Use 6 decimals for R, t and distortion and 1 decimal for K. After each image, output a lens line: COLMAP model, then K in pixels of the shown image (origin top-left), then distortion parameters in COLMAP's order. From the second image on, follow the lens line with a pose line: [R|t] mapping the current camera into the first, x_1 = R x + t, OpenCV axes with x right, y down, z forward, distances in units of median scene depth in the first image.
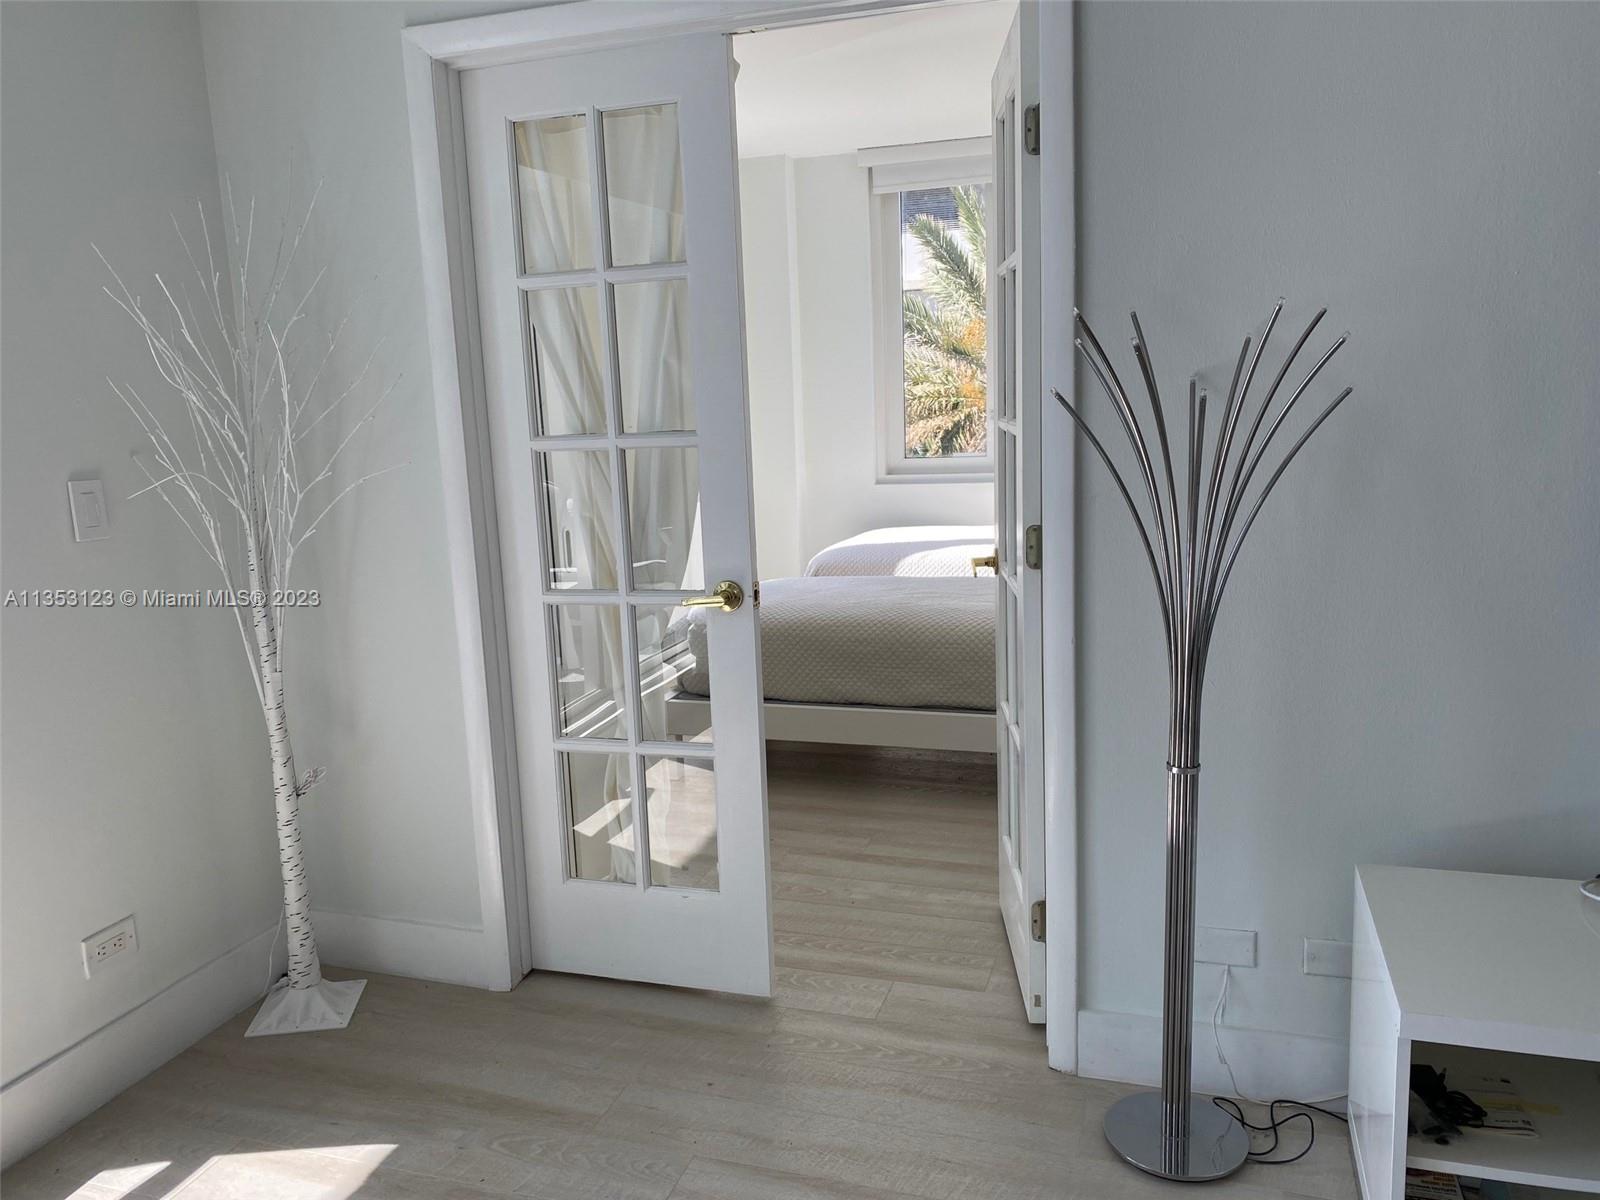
lens RADIAL K [[1235.0, 0, 800.0], [0, 1235.0, 600.0], [0, 0, 1]] dist [-0.001982, -0.000417]
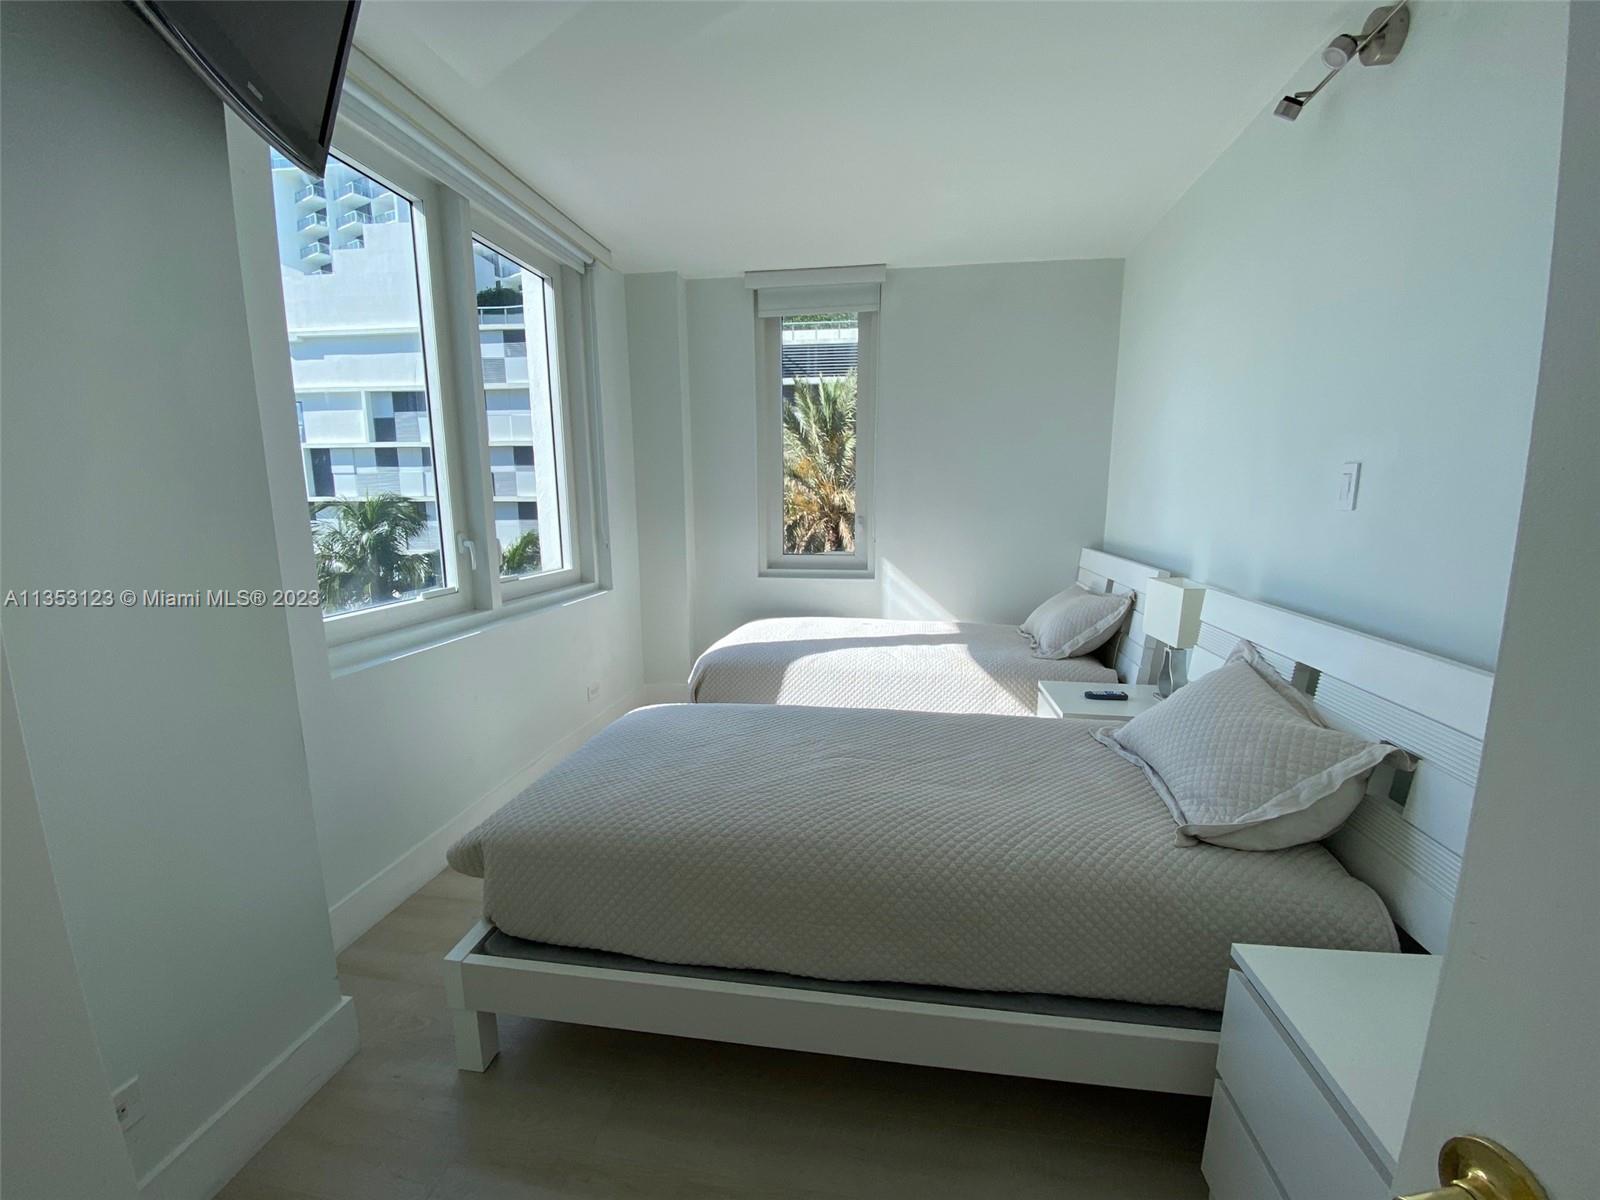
lens RADIAL K [[663.7, 0, 800.0], [0, 663.7, 600.0], [0, 0, 1]] dist [0.037003, -0.029746]
pose [[0.988181, 0.006696, 0.153146, 0.006237], [-0.003536, 0.999775, -0.020893, -0.061925], [-0.153251, 0.020105, 0.987983, 0.406047]]
